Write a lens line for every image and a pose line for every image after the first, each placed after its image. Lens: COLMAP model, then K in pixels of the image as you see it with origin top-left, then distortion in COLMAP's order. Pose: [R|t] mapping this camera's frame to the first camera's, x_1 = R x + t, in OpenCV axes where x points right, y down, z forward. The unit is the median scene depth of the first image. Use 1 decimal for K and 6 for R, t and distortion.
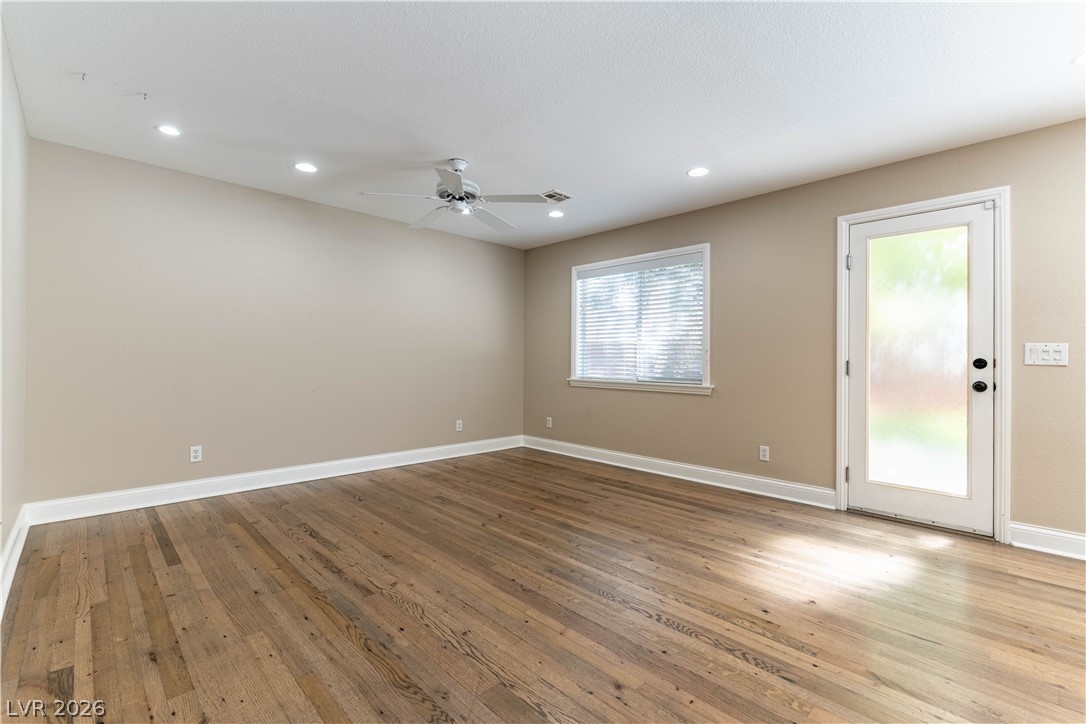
lens RADIAL K [[473.8, 0, 548.4], [0, 473.8, 359.8], [0, 0, 1]] dist [-0.000310, -0.000179]
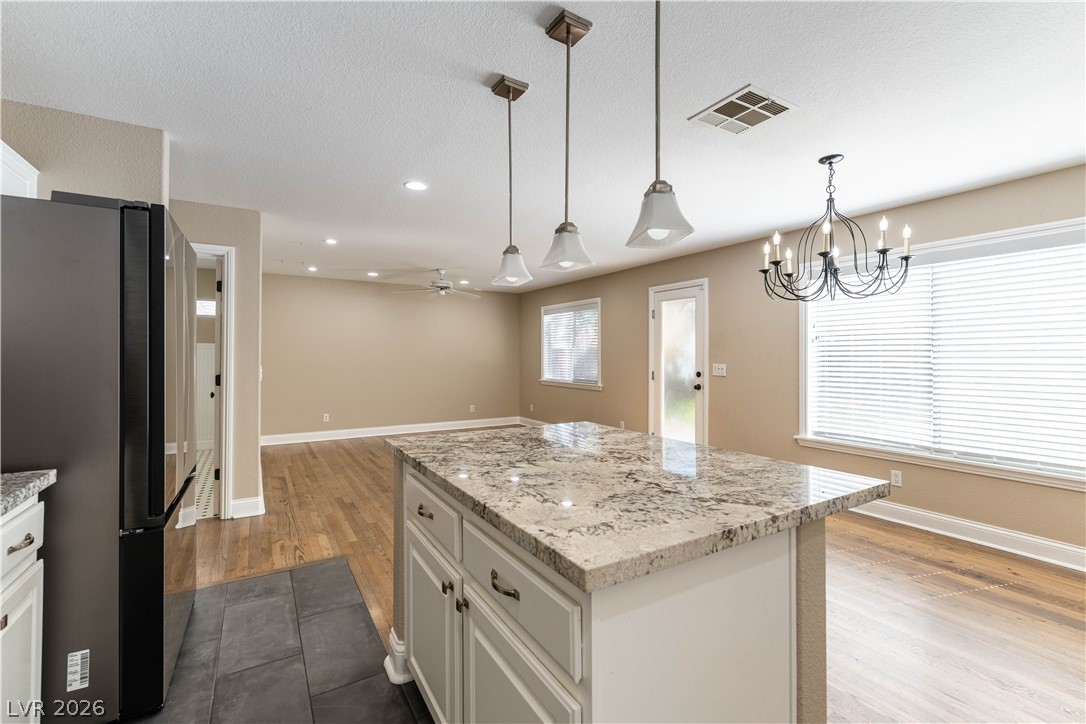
lens RADIAL K [[473.8, 0, 544.1], [0, 473.8, 355.8], [0, 0, 1]] dist [-0.000310, -0.000179]
pose [[0.972550, -0.006319, -0.232608, 0.609509], [0.005704, 0.999978, -0.003315, -0.048705], [0.232624, 0.001897, 0.972565, -0.722370]]
